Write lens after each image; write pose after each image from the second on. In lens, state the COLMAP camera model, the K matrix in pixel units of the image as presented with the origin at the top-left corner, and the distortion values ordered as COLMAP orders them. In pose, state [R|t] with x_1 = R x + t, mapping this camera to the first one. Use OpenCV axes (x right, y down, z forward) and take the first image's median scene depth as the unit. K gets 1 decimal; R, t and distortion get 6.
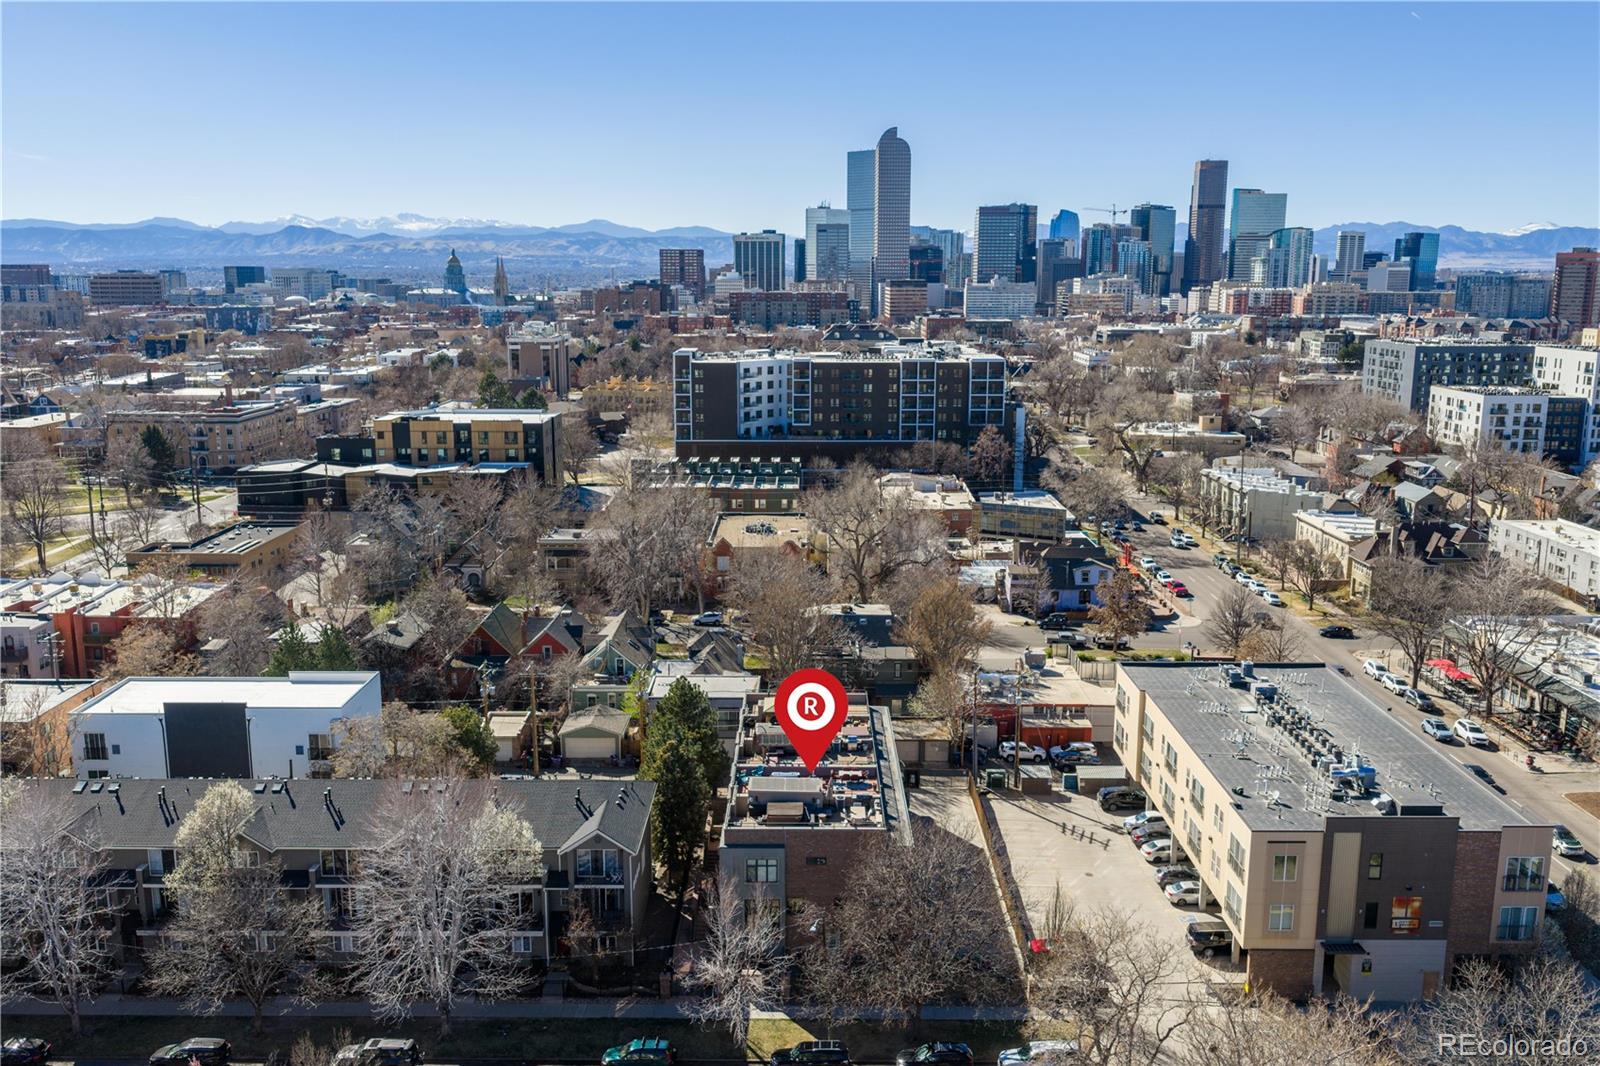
lens RADIAL K [[1318.6, 0, 802.4], [0, 1318.6, 538.8], [0, 0, 1]] dist [0.018321, -0.036788]
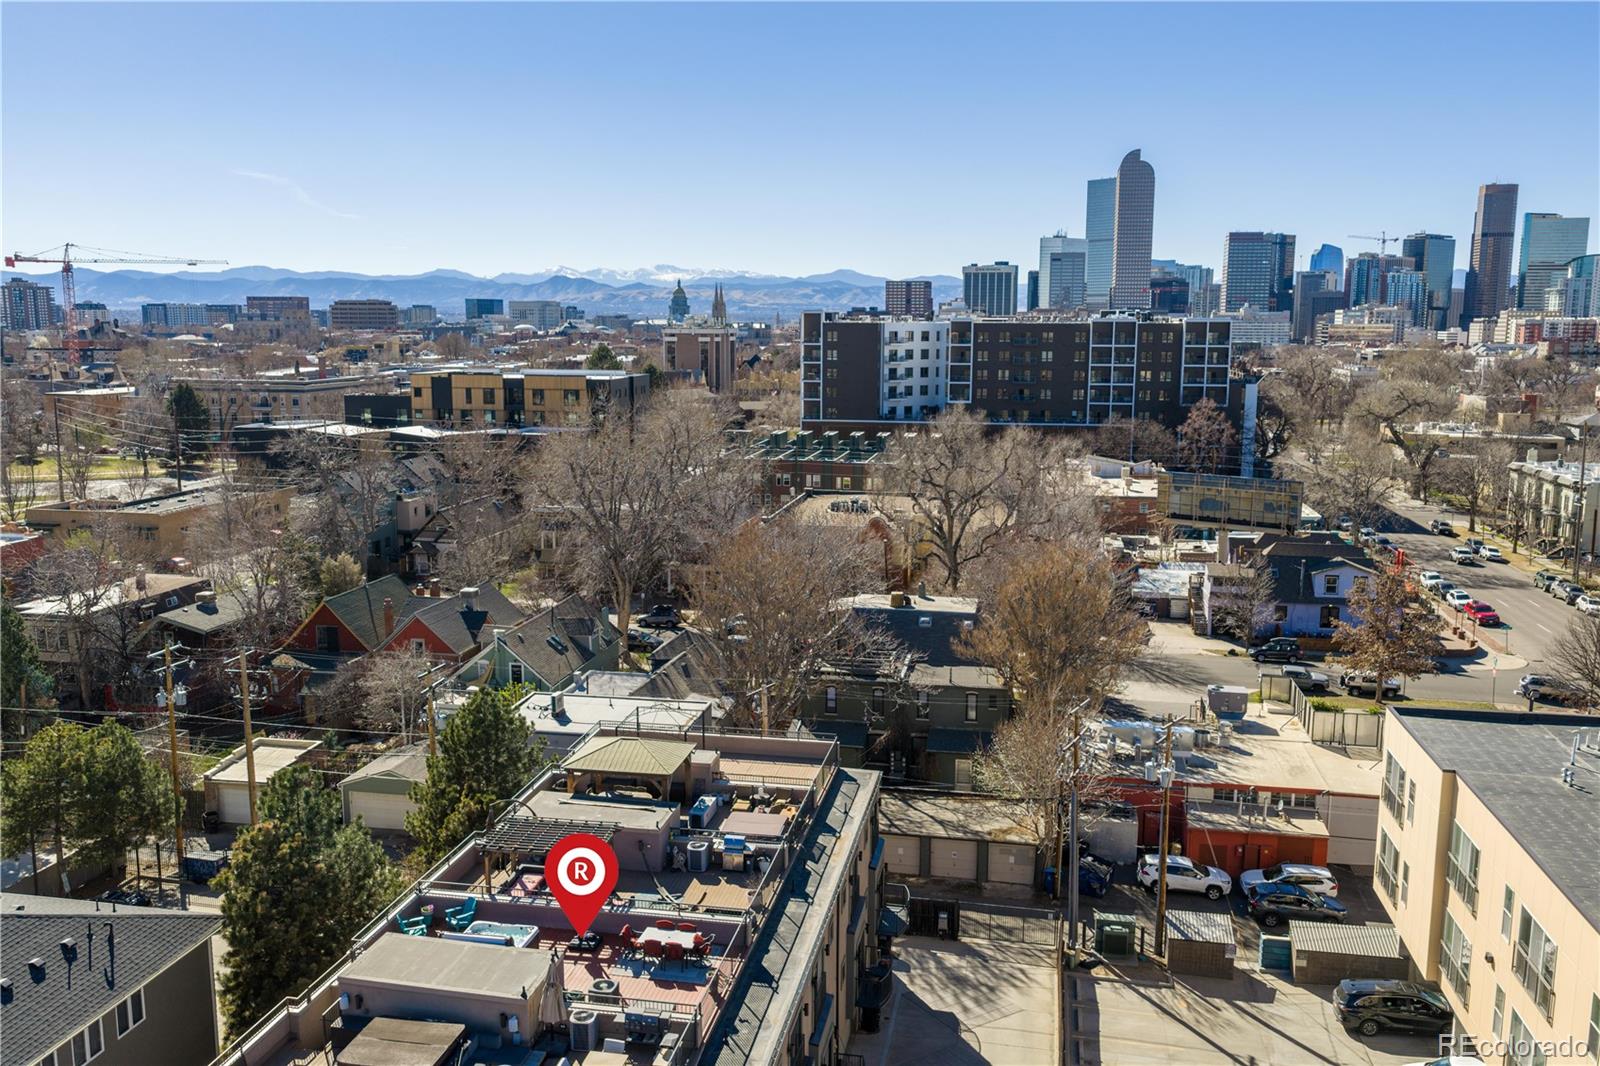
lens RADIAL K [[1318.6, 0, 802.4], [0, 1318.6, 538.8], [0, 0, 1]] dist [0.018321, -0.036788]
pose [[0.983700, 0.030929, -0.177138, 0.060972], [-0.037276, 0.998773, -0.032617, 0.030033], [0.175912, 0.038688, 0.983645, 0.263266]]
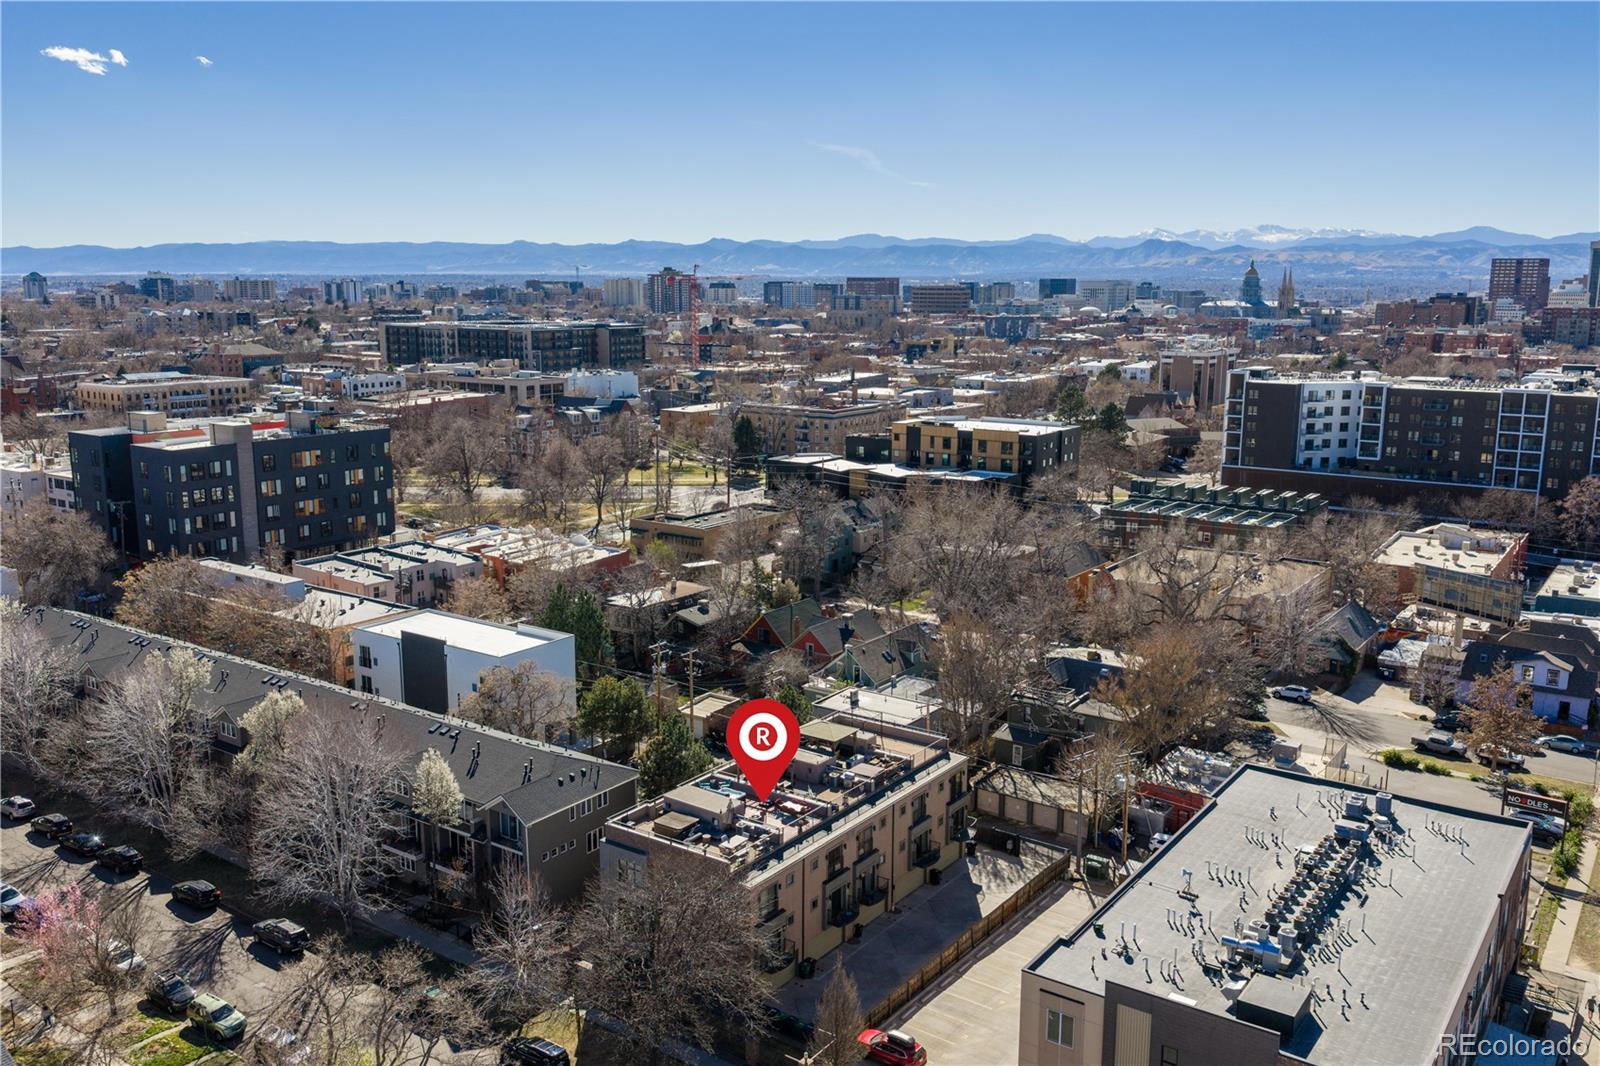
lens RADIAL K [[1318.6, 0, 802.4], [0, 1318.6, 538.8], [0, 0, 1]] dist [0.018321, -0.036788]
pose [[0.817046, 0.110545, -0.565877, 0.241286], [-0.115507, 0.992934, 0.027196, -0.017893], [0.564885, 0.043142, 0.824041, 0.088577]]
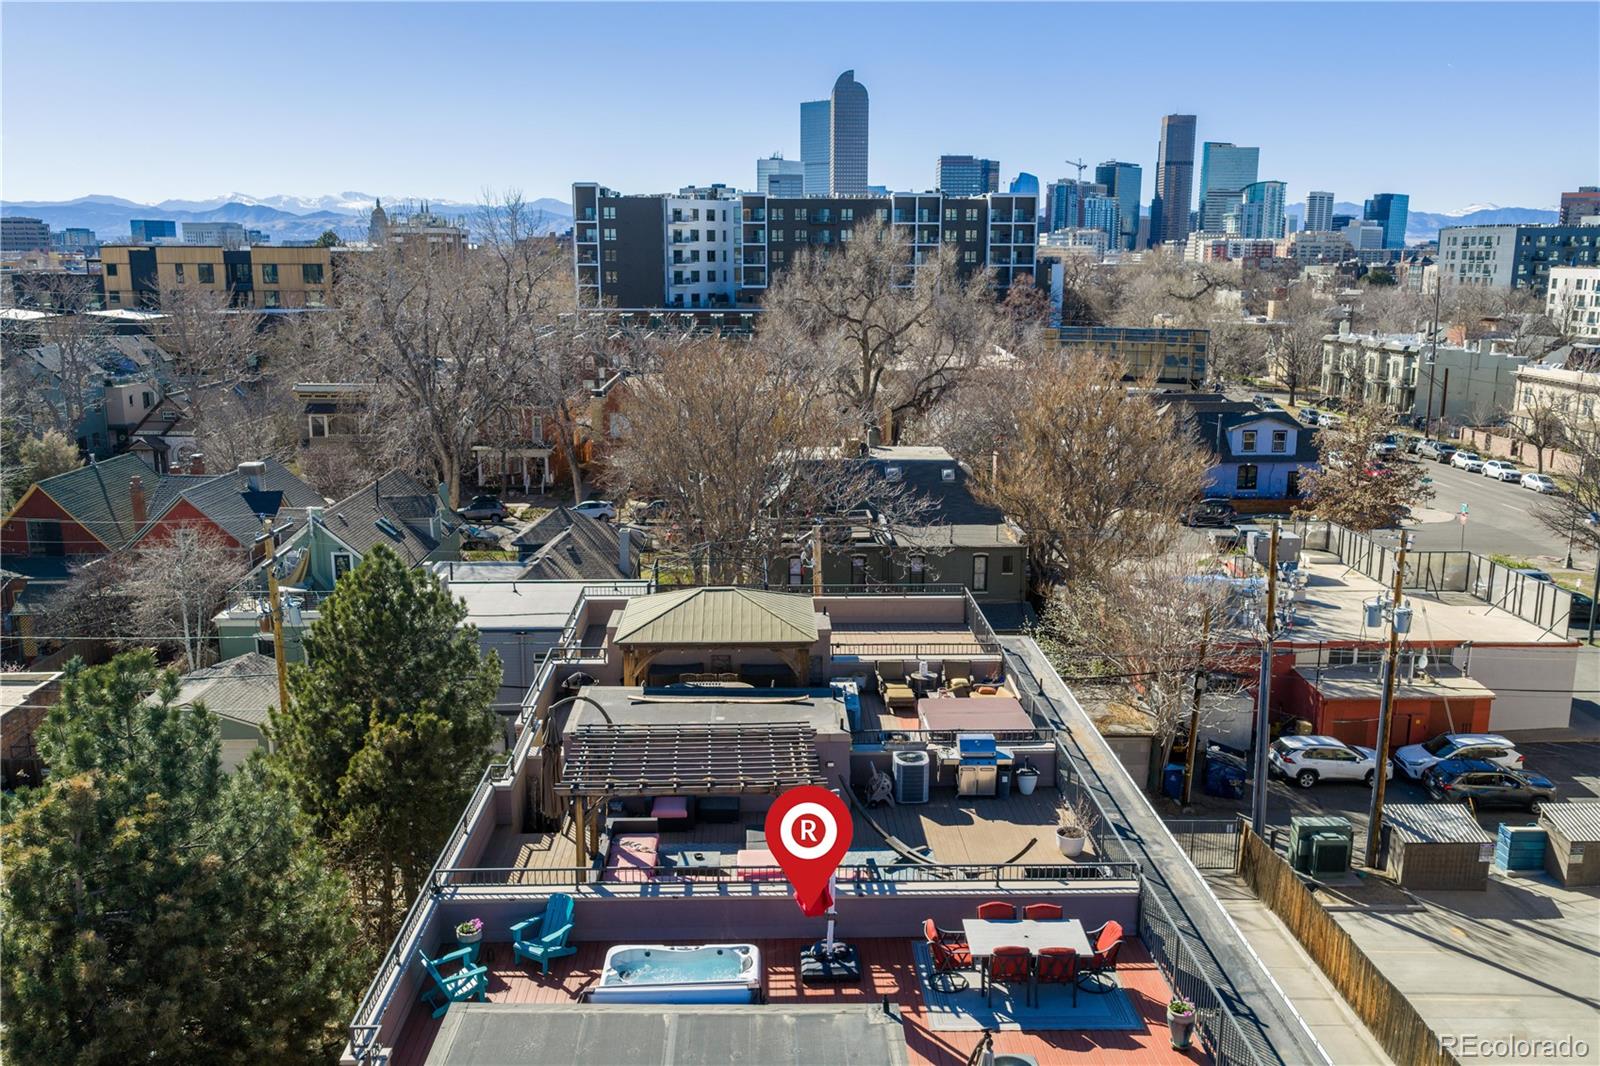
lens RADIAL K [[1318.6, 0, 802.4], [0, 1318.6, 538.8], [0, 0, 1]] dist [0.018321, -0.036788]
pose [[0.999359, -0.006815, 0.035134, -0.000929], [0.006323, 0.999881, 0.014102, 0.050426], [-0.035226, -0.013871, 0.999283, 0.348350]]
